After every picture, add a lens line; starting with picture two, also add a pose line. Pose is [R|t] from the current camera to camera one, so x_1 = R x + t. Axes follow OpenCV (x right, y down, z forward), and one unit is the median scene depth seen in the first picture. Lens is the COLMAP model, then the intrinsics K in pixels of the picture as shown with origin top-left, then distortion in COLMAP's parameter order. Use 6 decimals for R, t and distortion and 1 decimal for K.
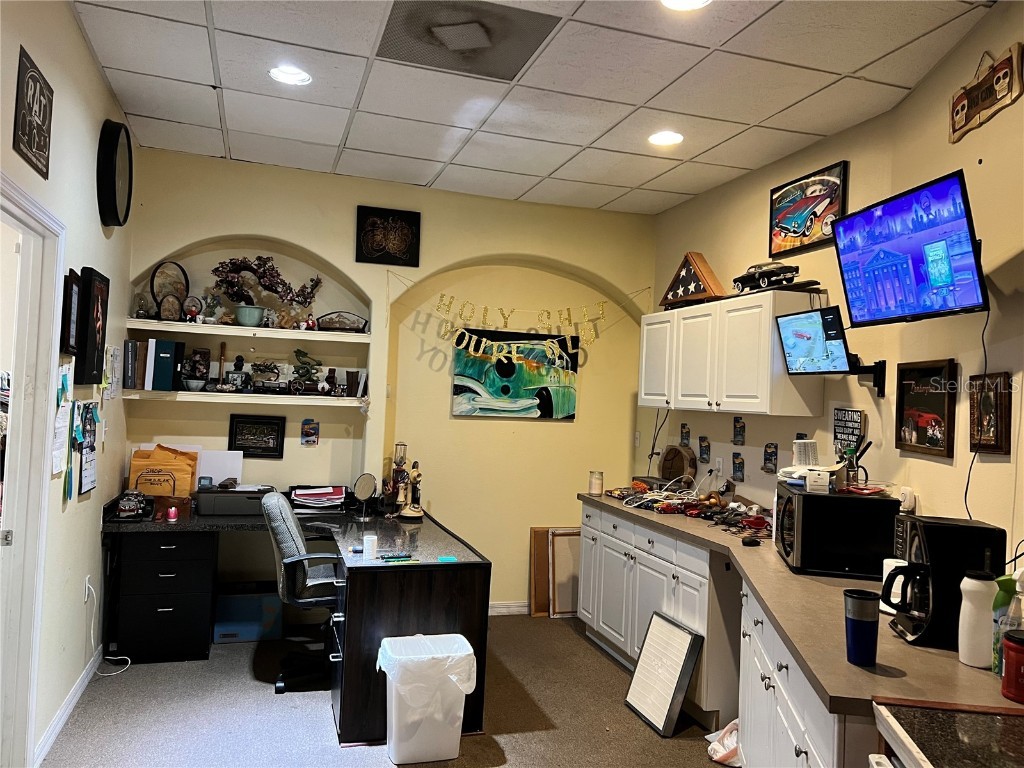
lens RADIAL K [[769.3, 0, 512.0], [0, 769.3, 384.0], [0, 0, 1]] dist [0.000344, 0.000237]
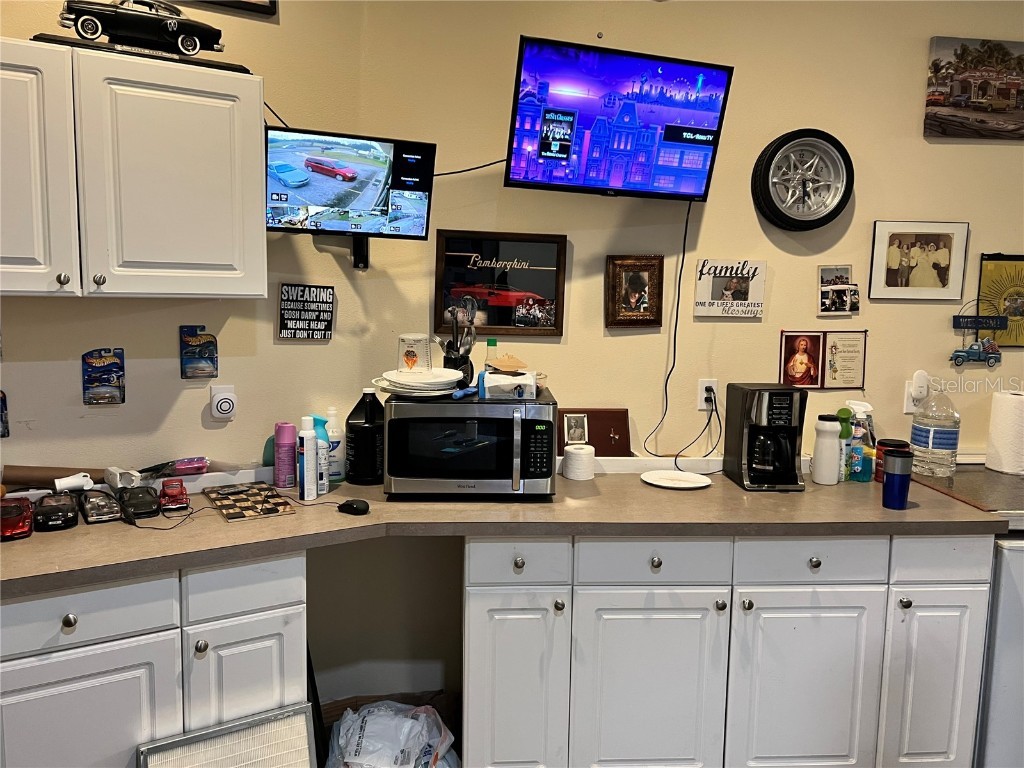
lens RADIAL K [[807.8, 0, 512.0], [0, 807.8, 384.0], [0, 0, 1]] dist [0.004940, -0.000679]
pose [[-0.246104, -0.166667, 0.954806, -0.321904], [-0.052860, 0.985947, 0.158477, -0.003873], [-0.967801, -0.011469, -0.251456, 1.016265]]
